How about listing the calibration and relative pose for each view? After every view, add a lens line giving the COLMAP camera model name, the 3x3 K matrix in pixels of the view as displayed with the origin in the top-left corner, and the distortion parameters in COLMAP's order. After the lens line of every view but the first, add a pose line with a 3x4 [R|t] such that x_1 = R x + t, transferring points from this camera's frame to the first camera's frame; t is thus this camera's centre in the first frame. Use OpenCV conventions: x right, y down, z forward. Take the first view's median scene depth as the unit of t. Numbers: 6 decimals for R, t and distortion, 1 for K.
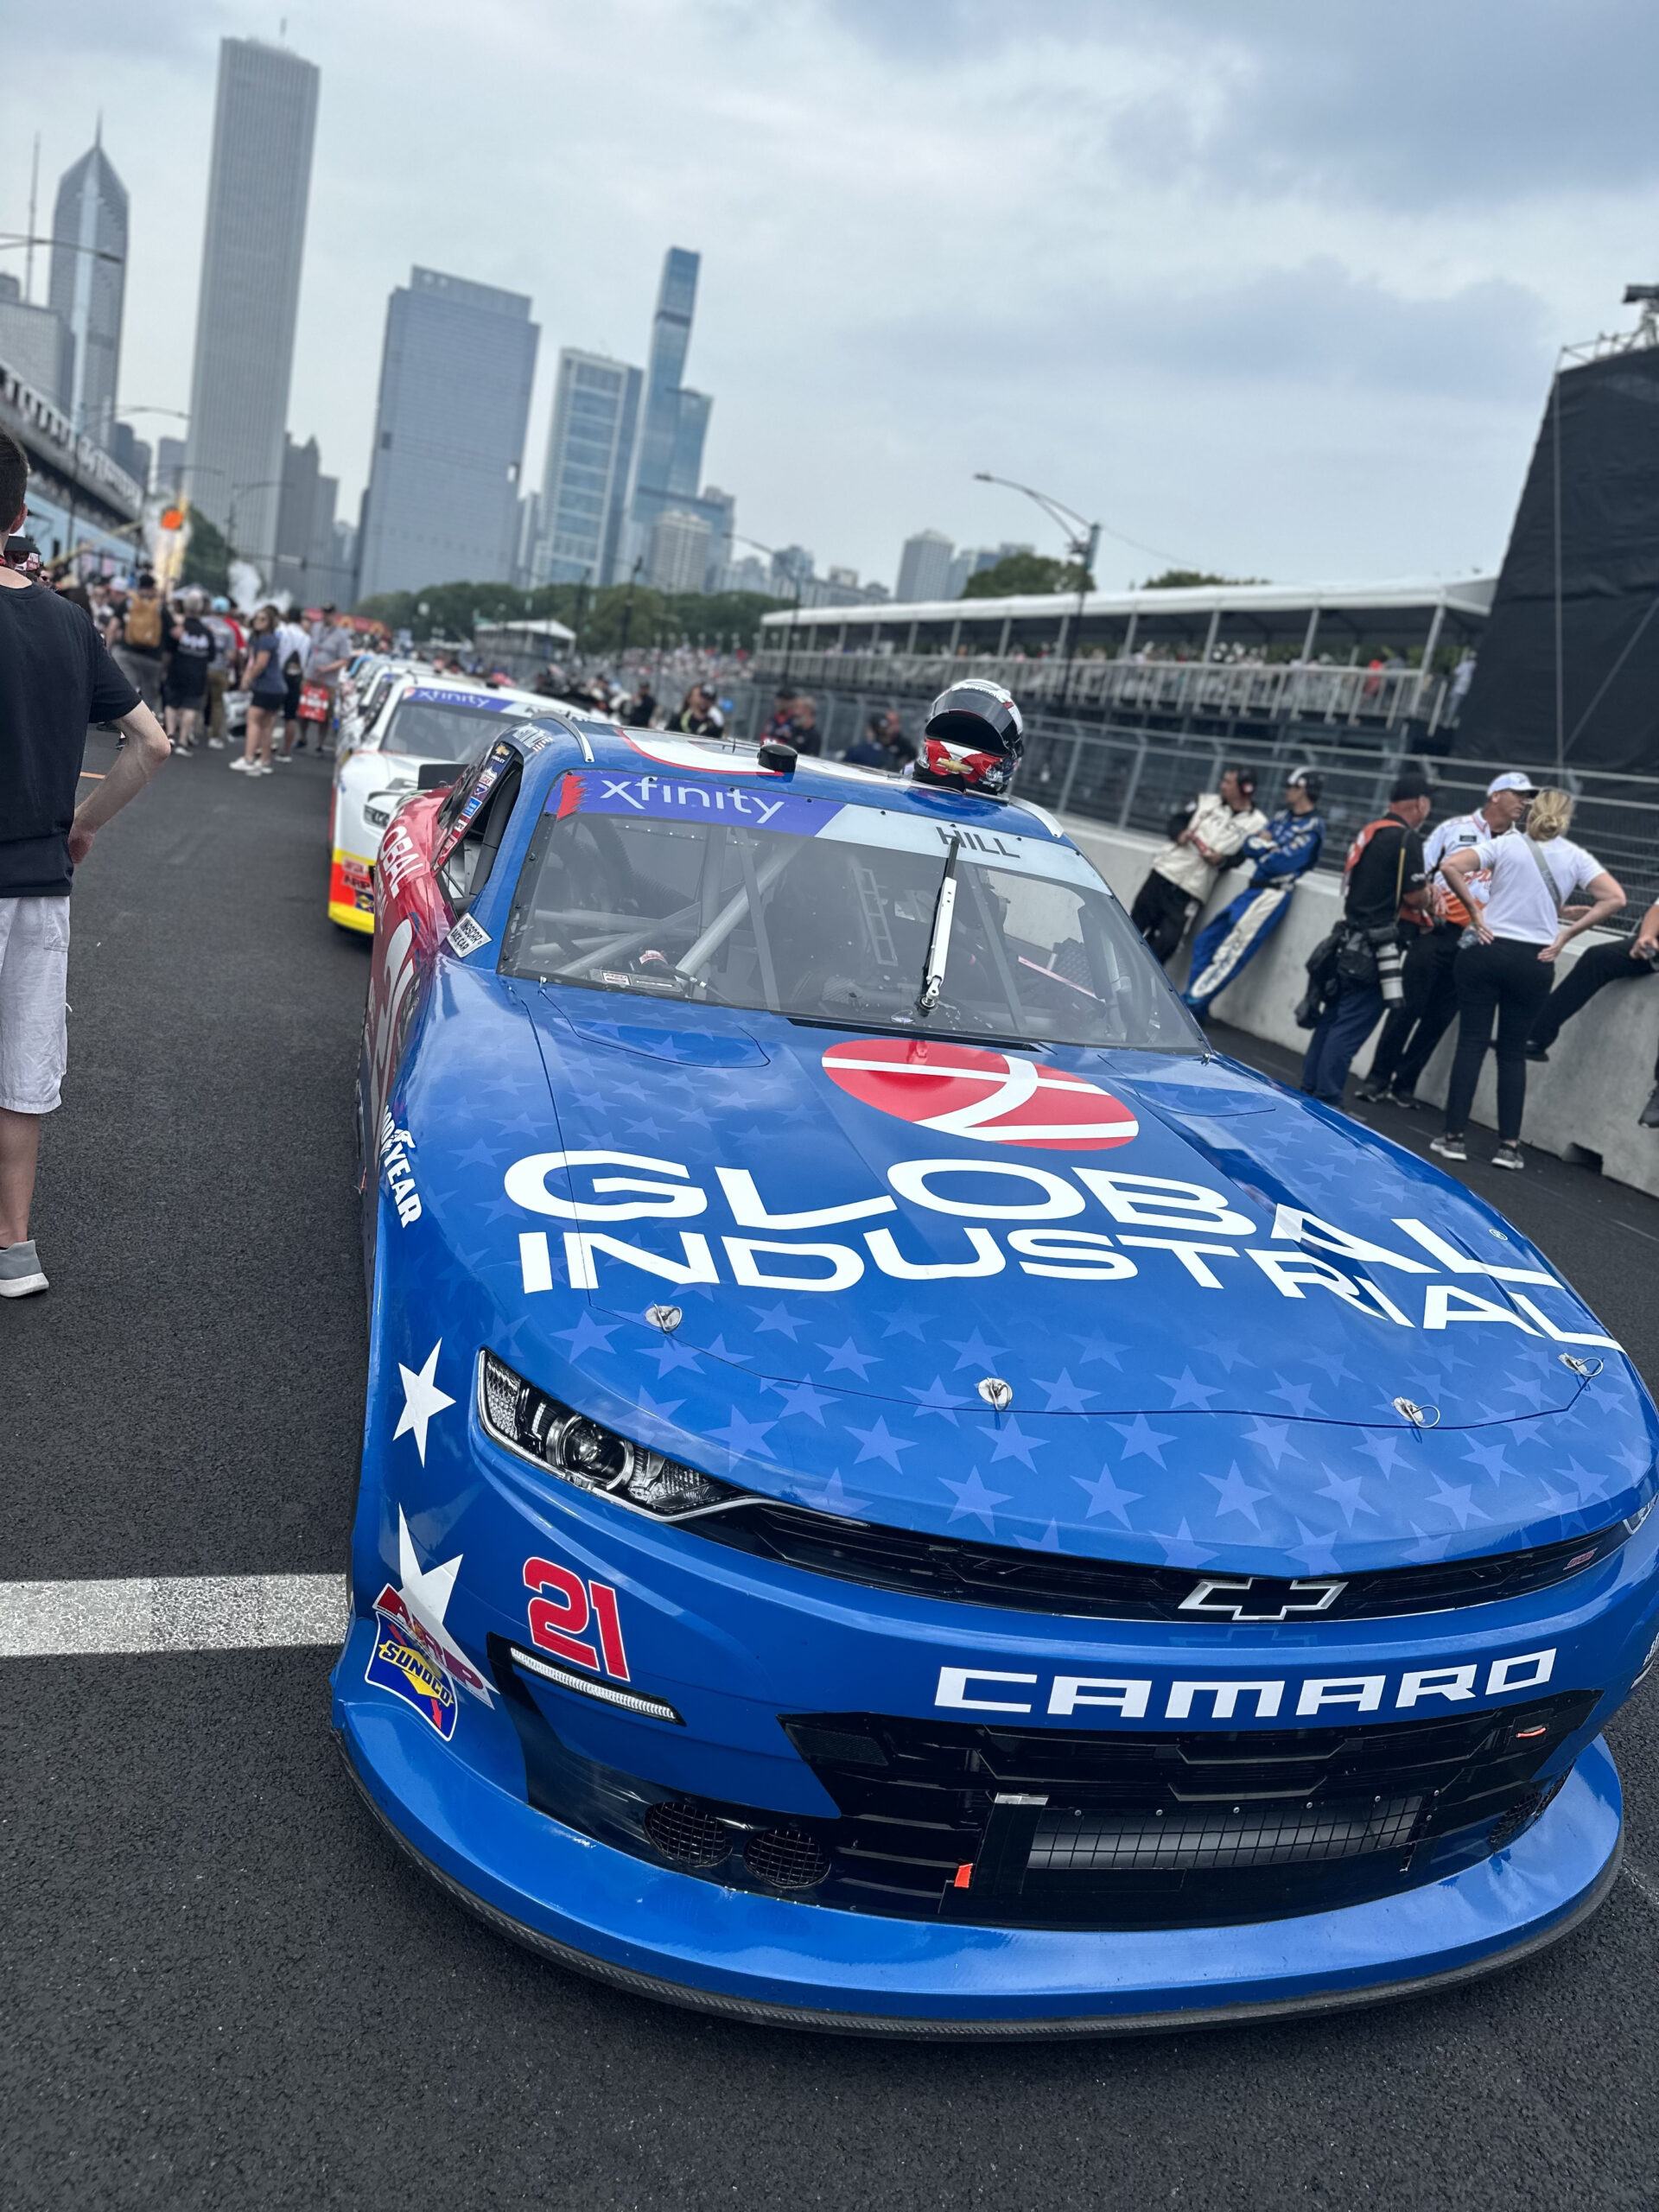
lens RADIAL K [[1621.6, 0, 829.5], [0, 1621.6, 1106.0], [0, 0, 1]] dist [0.201682, -0.497971]
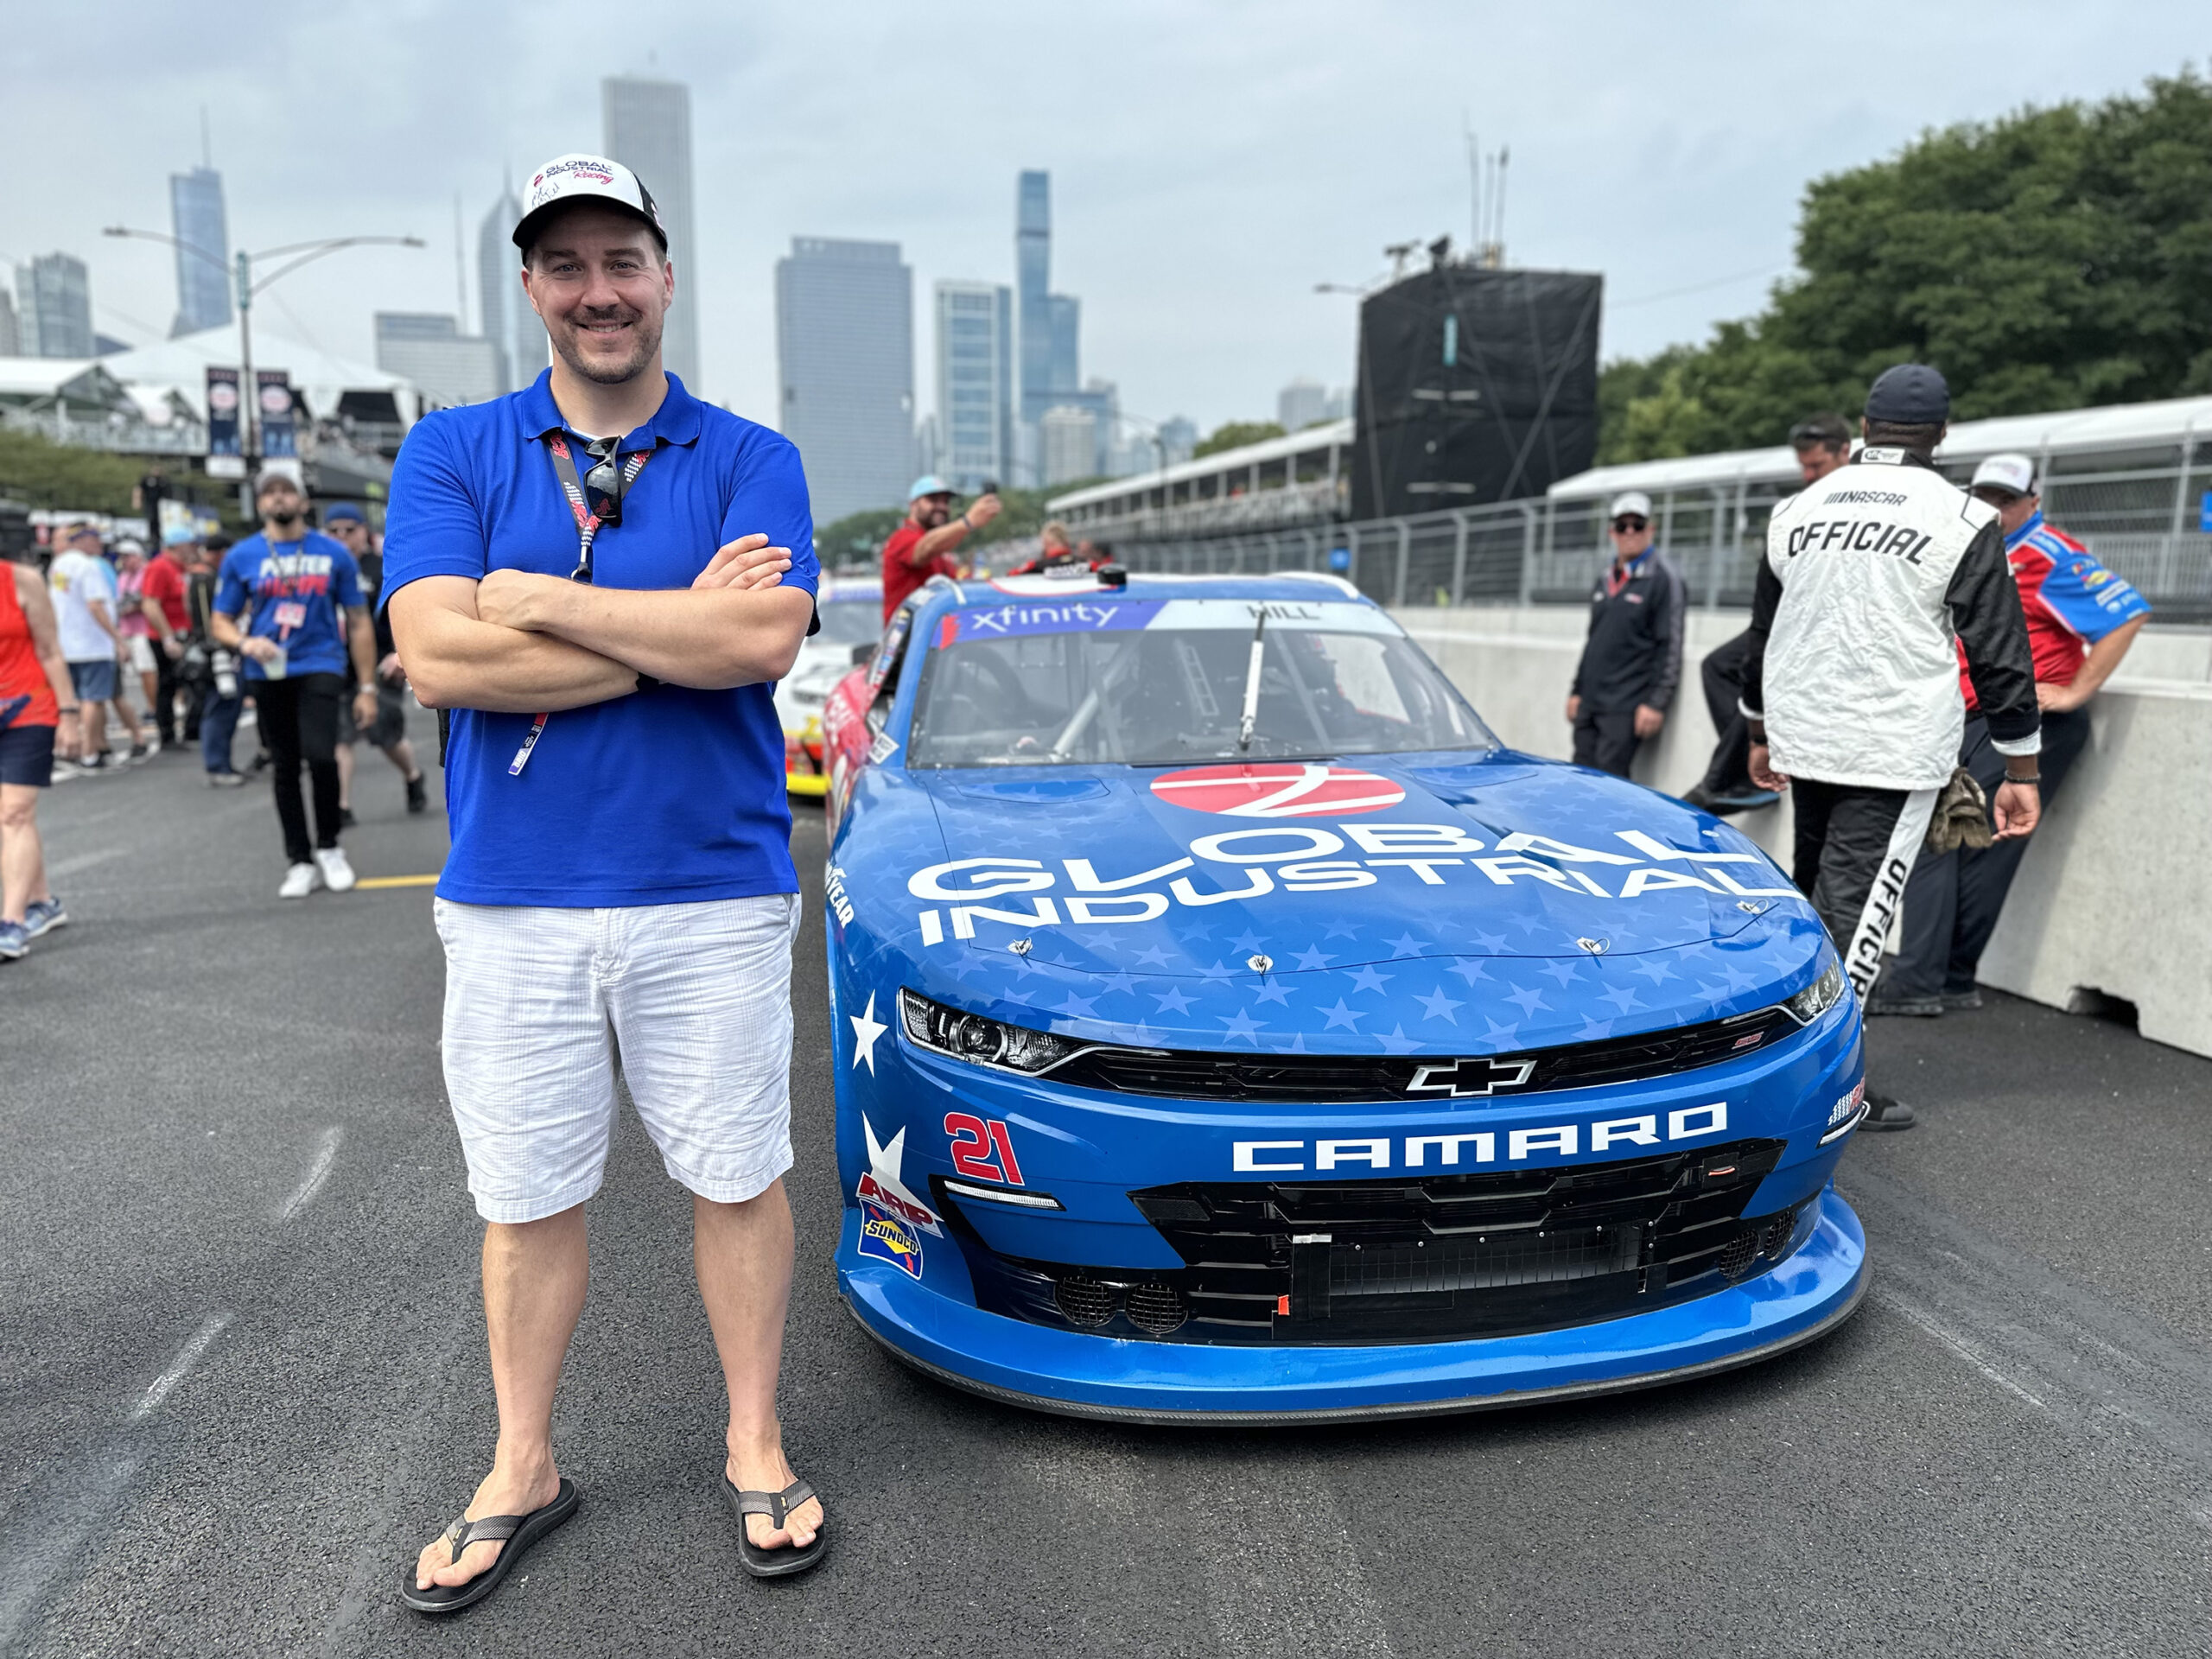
lens RADIAL K [[1621.6, 0, 1106.0], [0, 1621.6, 829.5], [0, 0, 1]] dist [0.201682, -0.497971]
pose [[0.979788, -0.159034, -0.121338, 0.149815], [0.148435, 0.984639, -0.091946, 0.160722], [0.134097, 0.072077, 0.988344, -0.370244]]
